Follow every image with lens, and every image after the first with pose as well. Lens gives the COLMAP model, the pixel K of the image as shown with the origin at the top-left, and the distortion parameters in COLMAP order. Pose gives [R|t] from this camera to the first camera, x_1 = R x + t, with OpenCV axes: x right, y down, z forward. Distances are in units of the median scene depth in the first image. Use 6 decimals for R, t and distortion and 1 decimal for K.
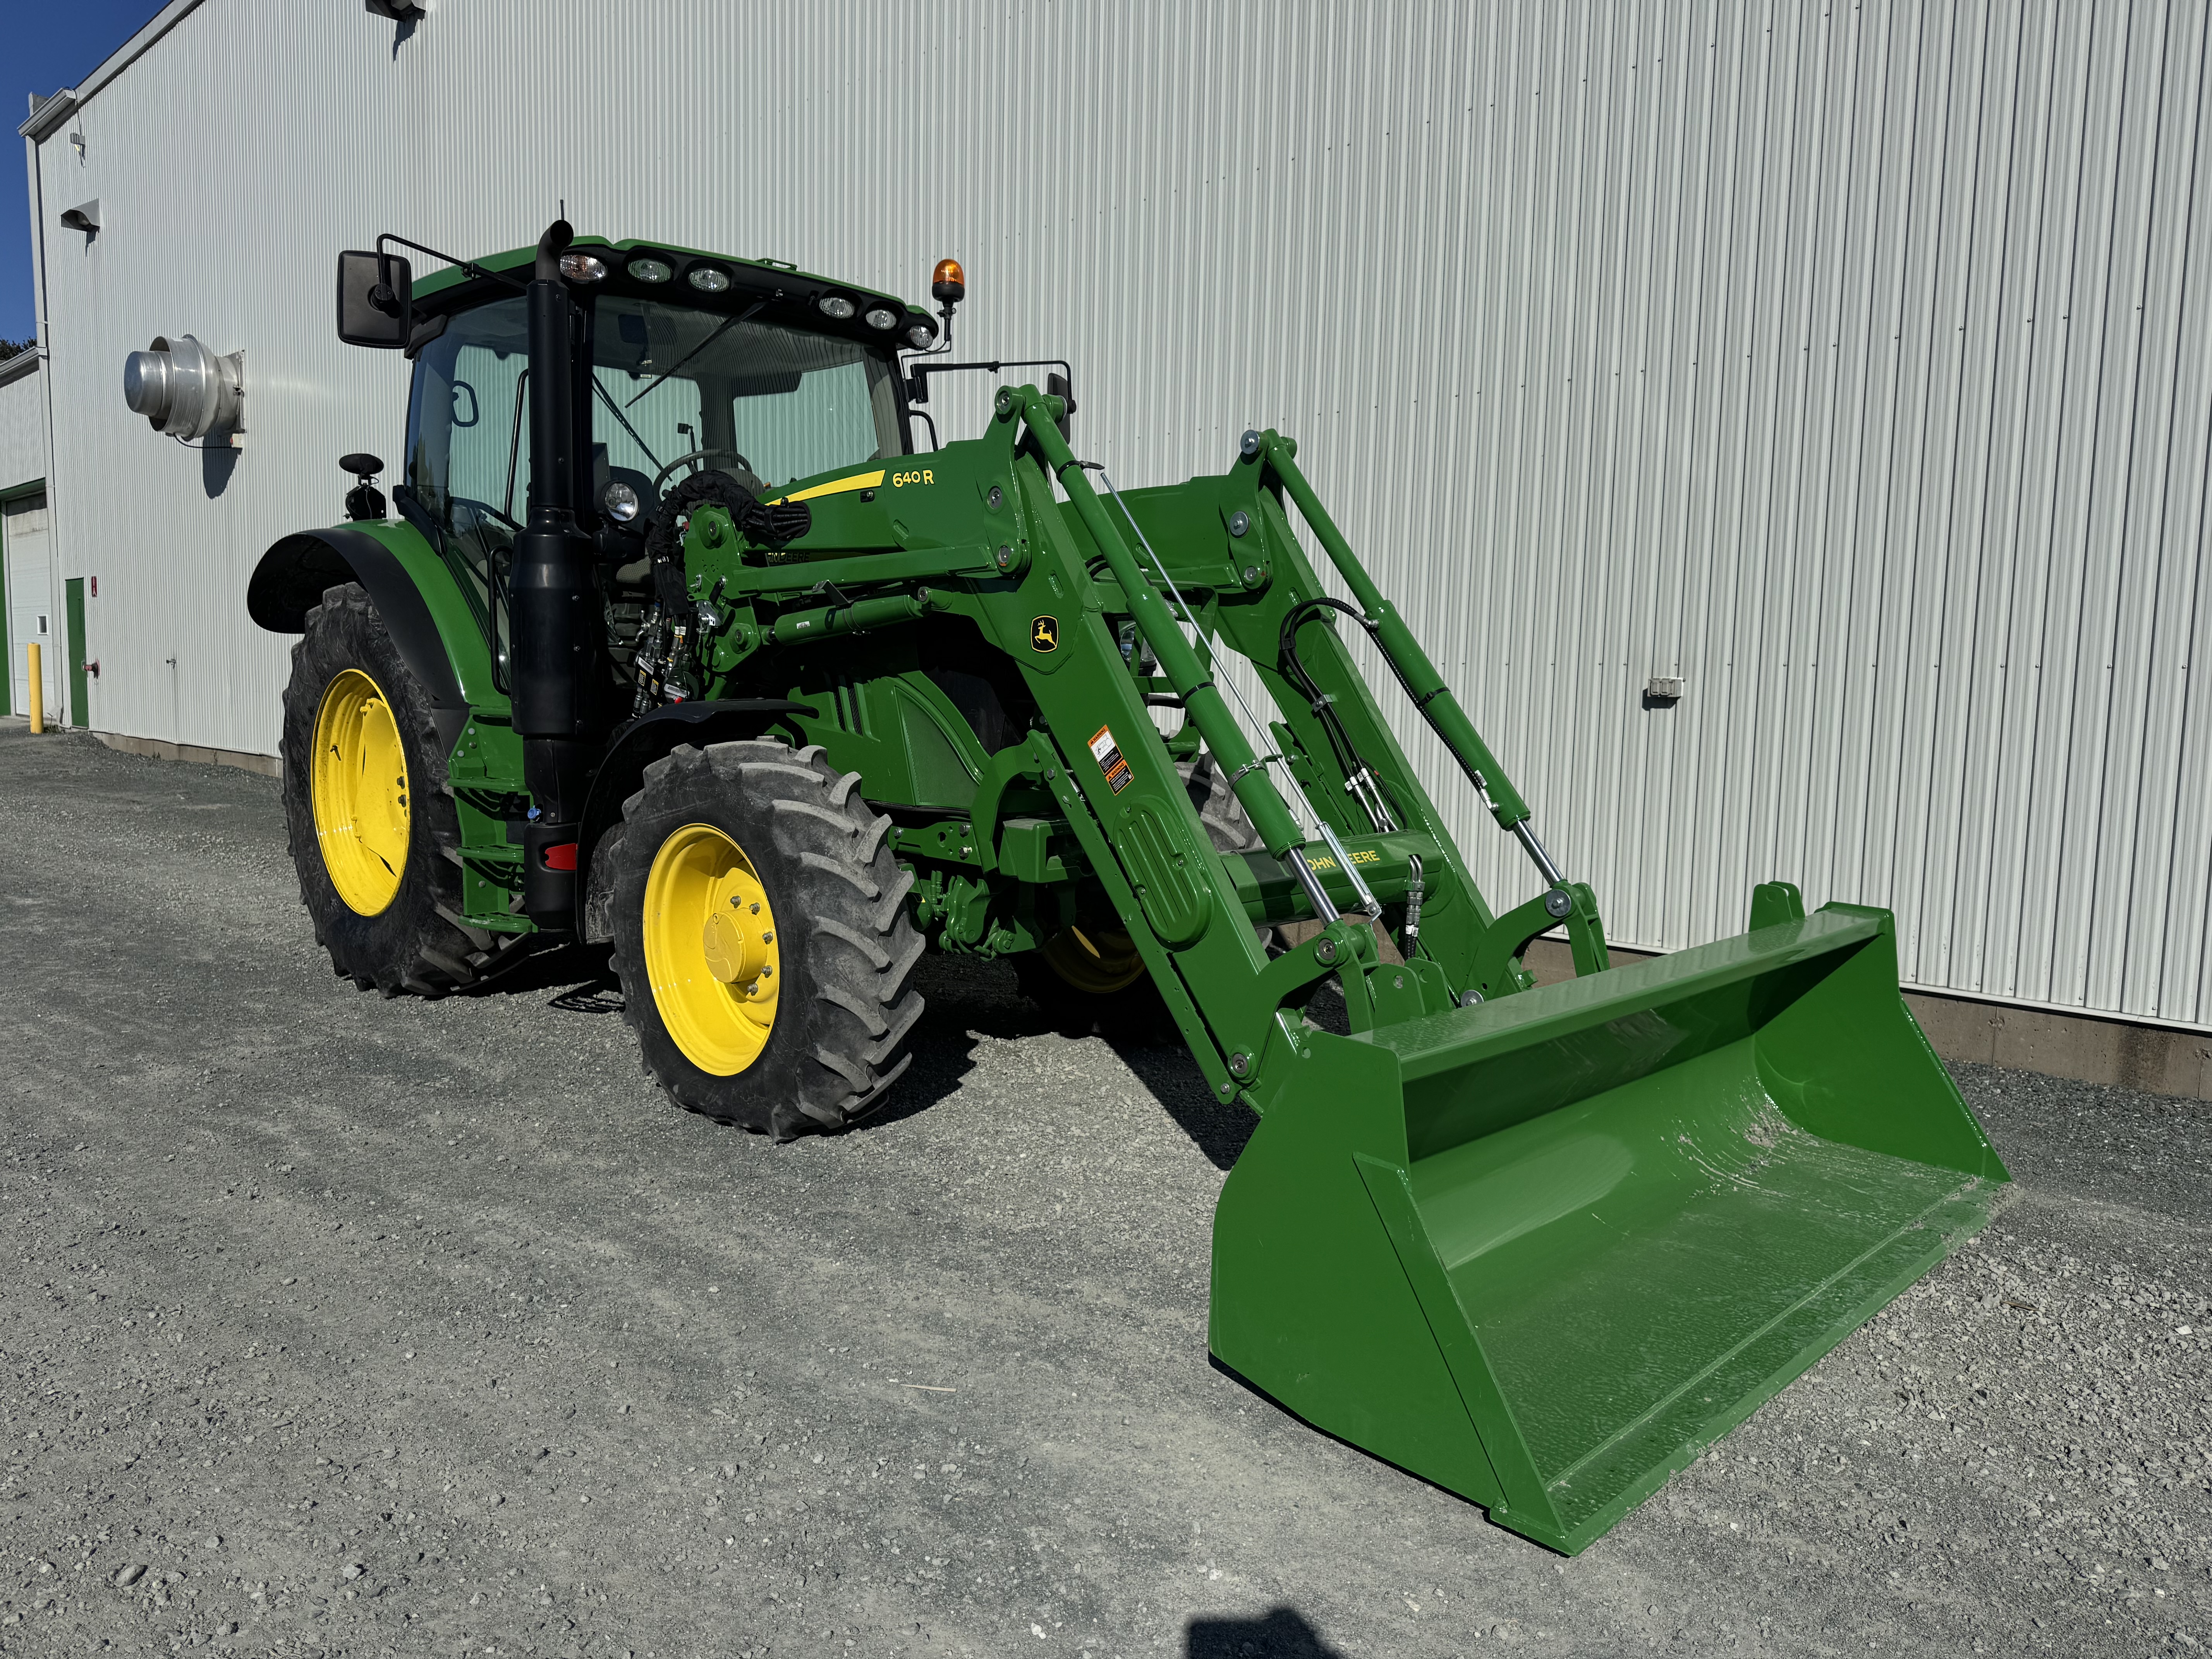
lens RADIAL K [[1558.5, 0, 1104.7], [0, 1558.5, 863.7], [0, 0, 1]] dist [0.156473, -0.382203]
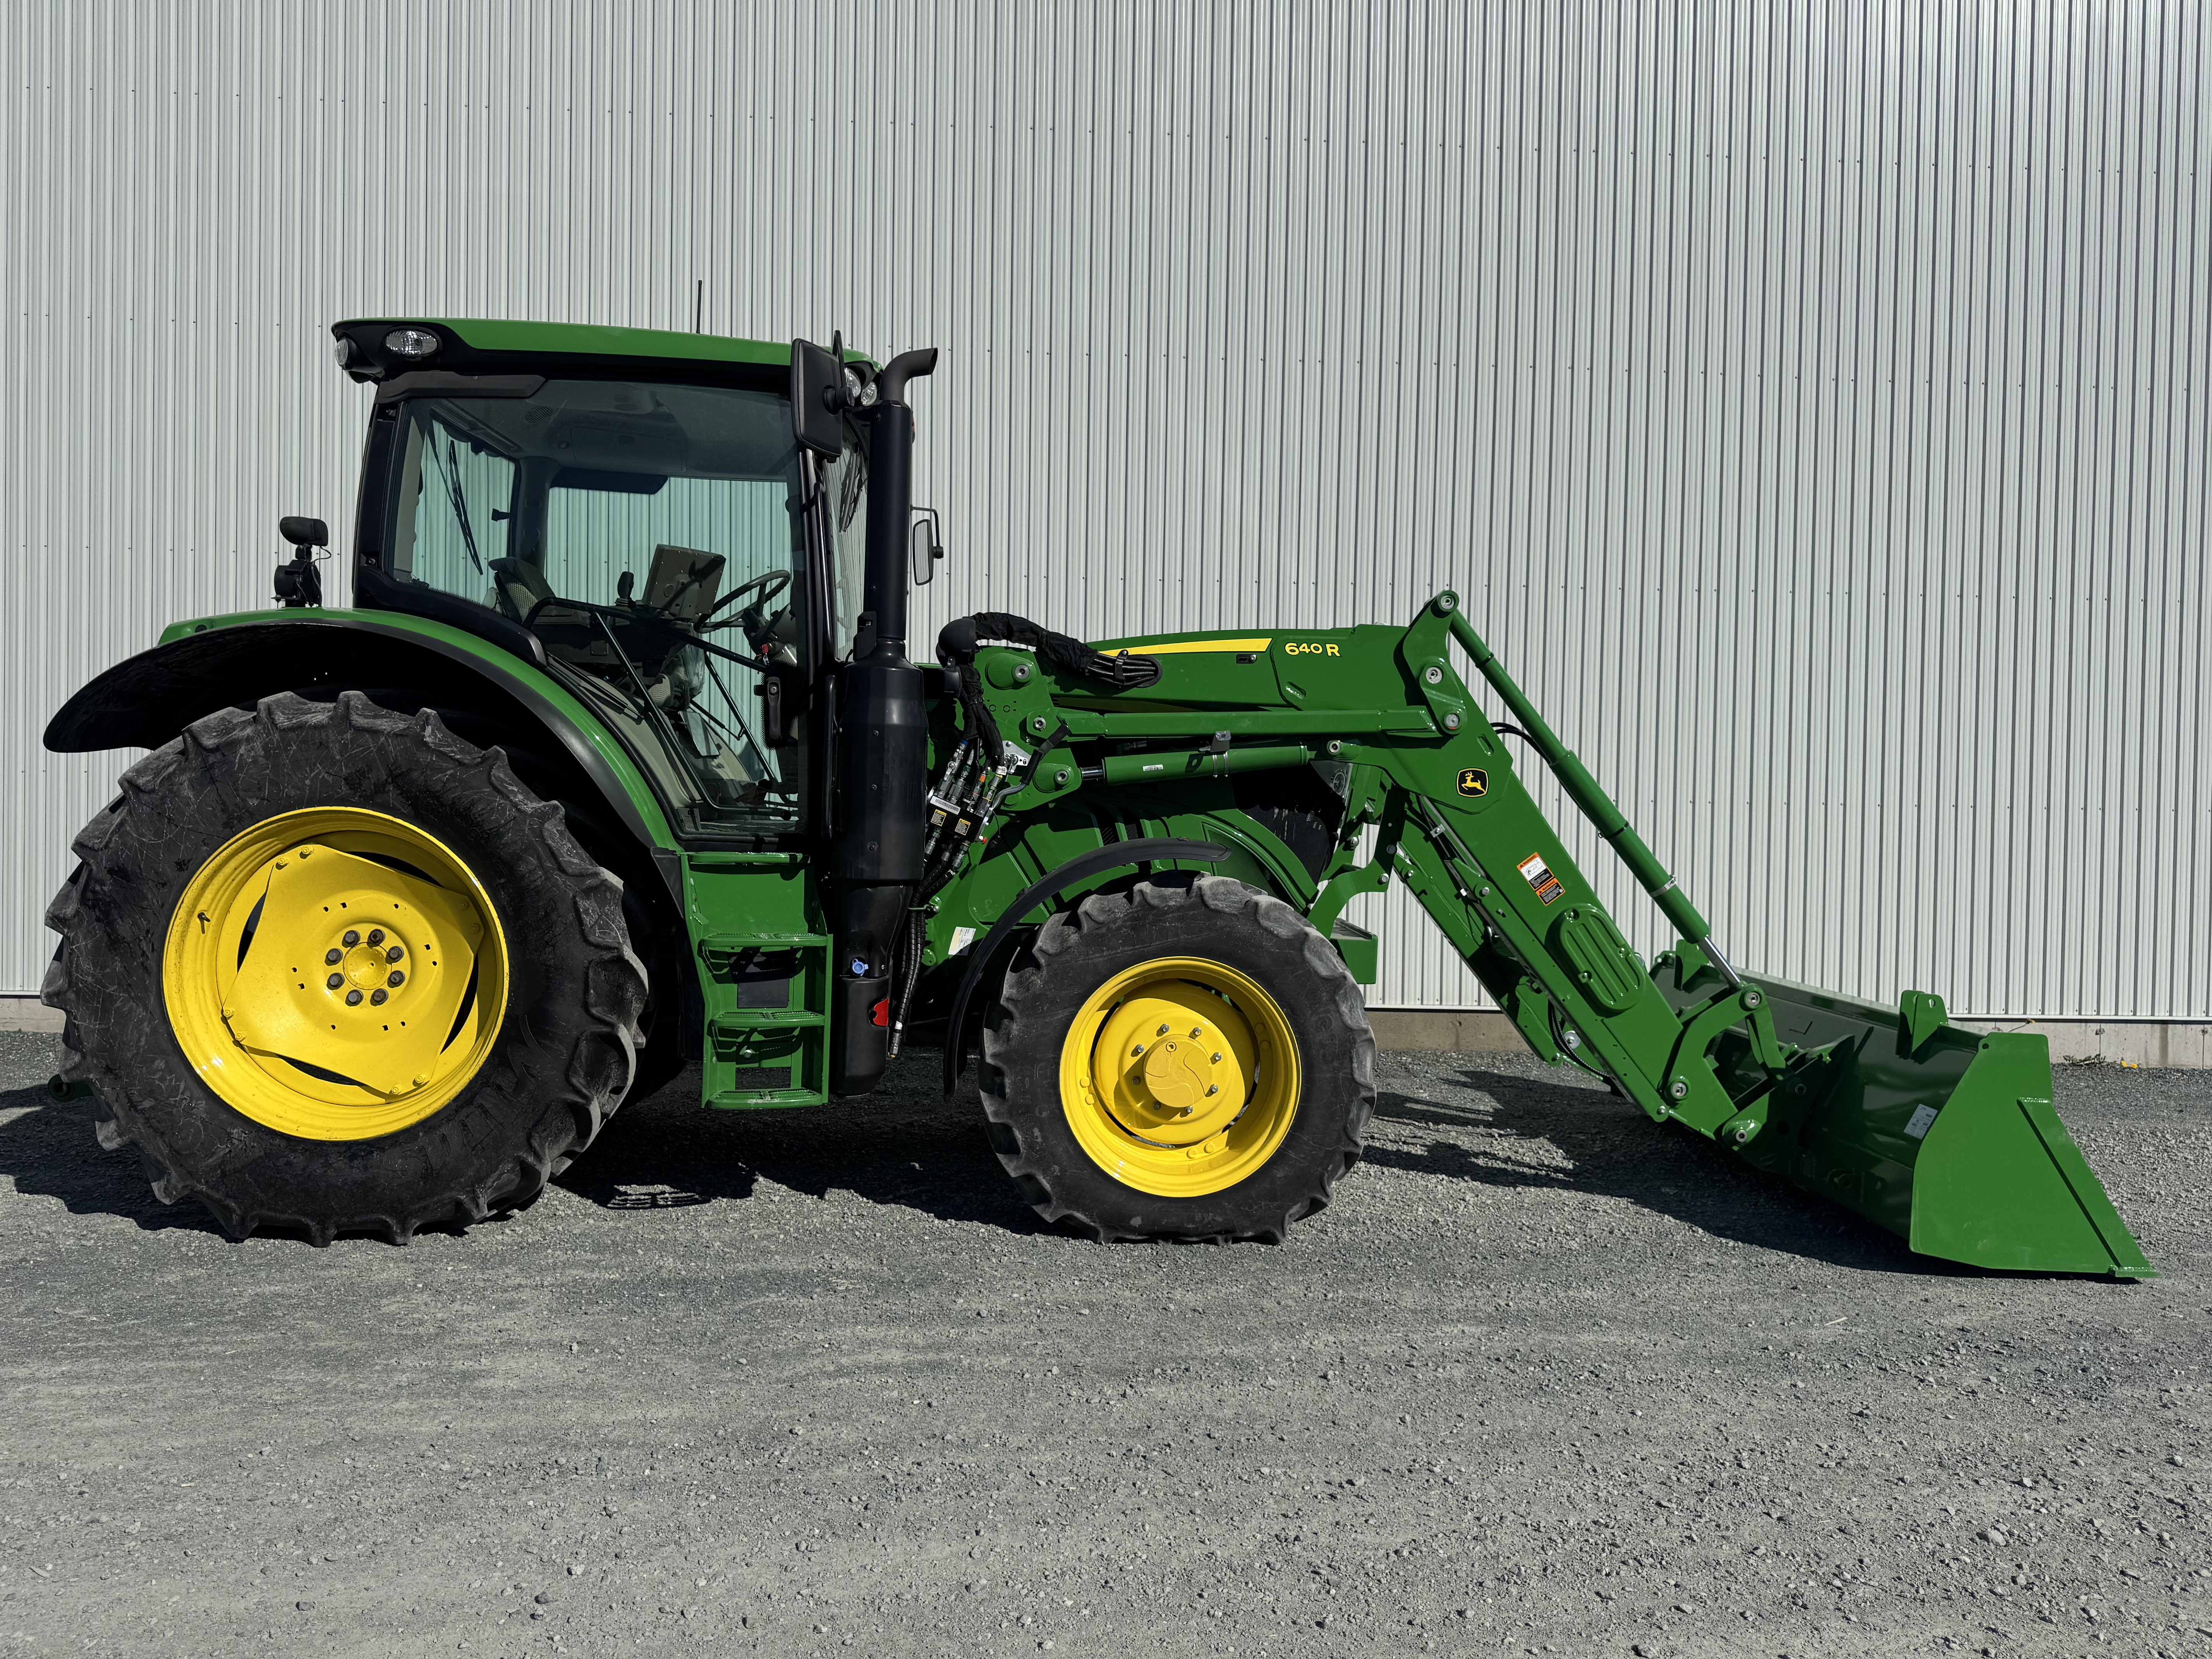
lens RADIAL K [[1558.5, 0, 1104.7], [0, 1558.5, 863.7], [0, 0, 1]] dist [0.156473, -0.382203]
pose [[0.676870, -0.034456, 0.735296, -1.016241], [0.081673, 0.996252, -0.028499, -0.059441], [-0.731558, 0.079345, 0.677147, 0.307696]]
